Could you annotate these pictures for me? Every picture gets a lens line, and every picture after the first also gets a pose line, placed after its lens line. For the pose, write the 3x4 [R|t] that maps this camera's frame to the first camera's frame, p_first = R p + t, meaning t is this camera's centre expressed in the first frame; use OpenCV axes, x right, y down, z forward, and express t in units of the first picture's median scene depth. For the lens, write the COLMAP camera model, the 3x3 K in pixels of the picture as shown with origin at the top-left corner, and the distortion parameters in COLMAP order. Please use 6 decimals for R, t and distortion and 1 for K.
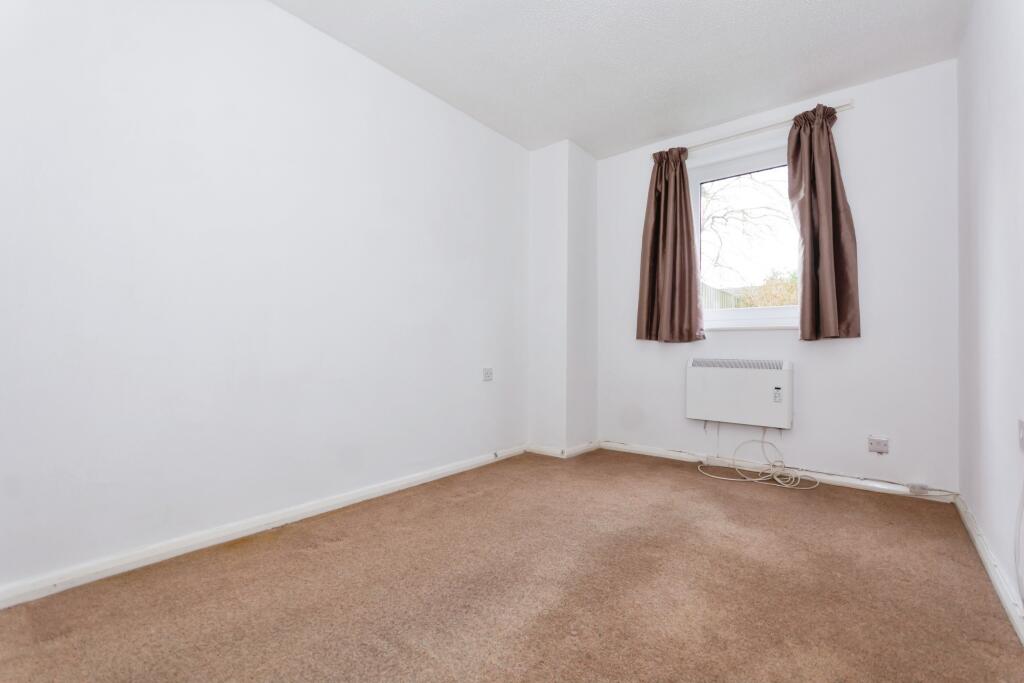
lens RADIAL K [[451.3, 0, 514.3], [0, 451.3, 336.4], [0, 0, 1]] dist [-0.000971, 0.000189]
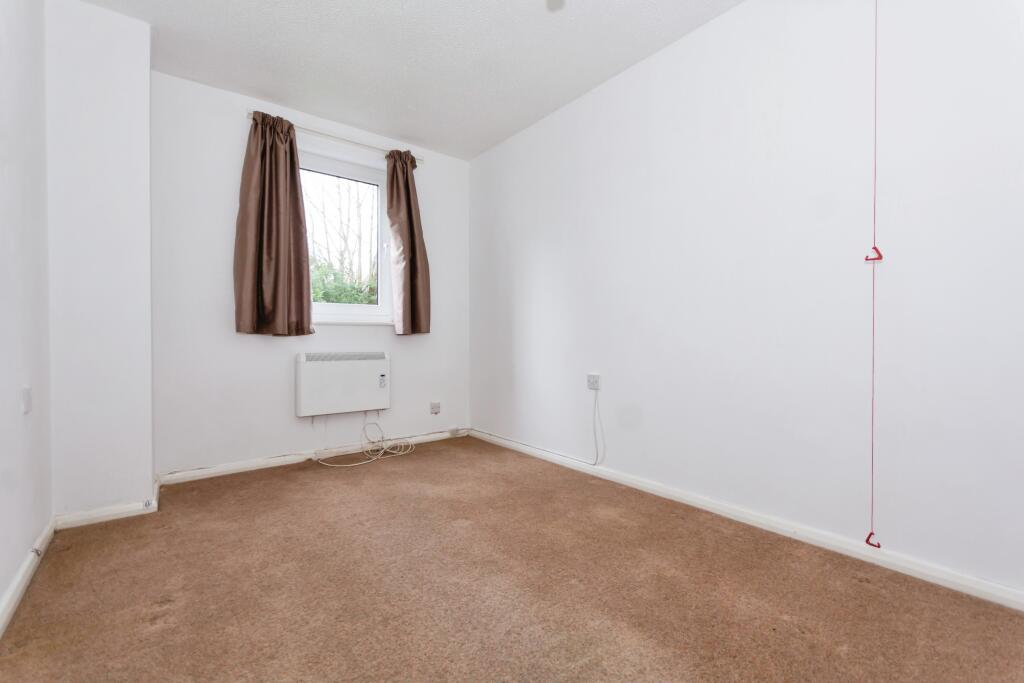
lens RADIAL K [[451.3, 0, 514.3], [0, 451.3, 336.4], [0, 0, 1]] dist [-0.000971, 0.000189]
pose [[0.215613, 0.001459, 0.976478, -0.493888], [-0.018517, 0.999825, 0.002595, 0.003753], [-0.976303, -0.018641, 0.215603, 0.411585]]
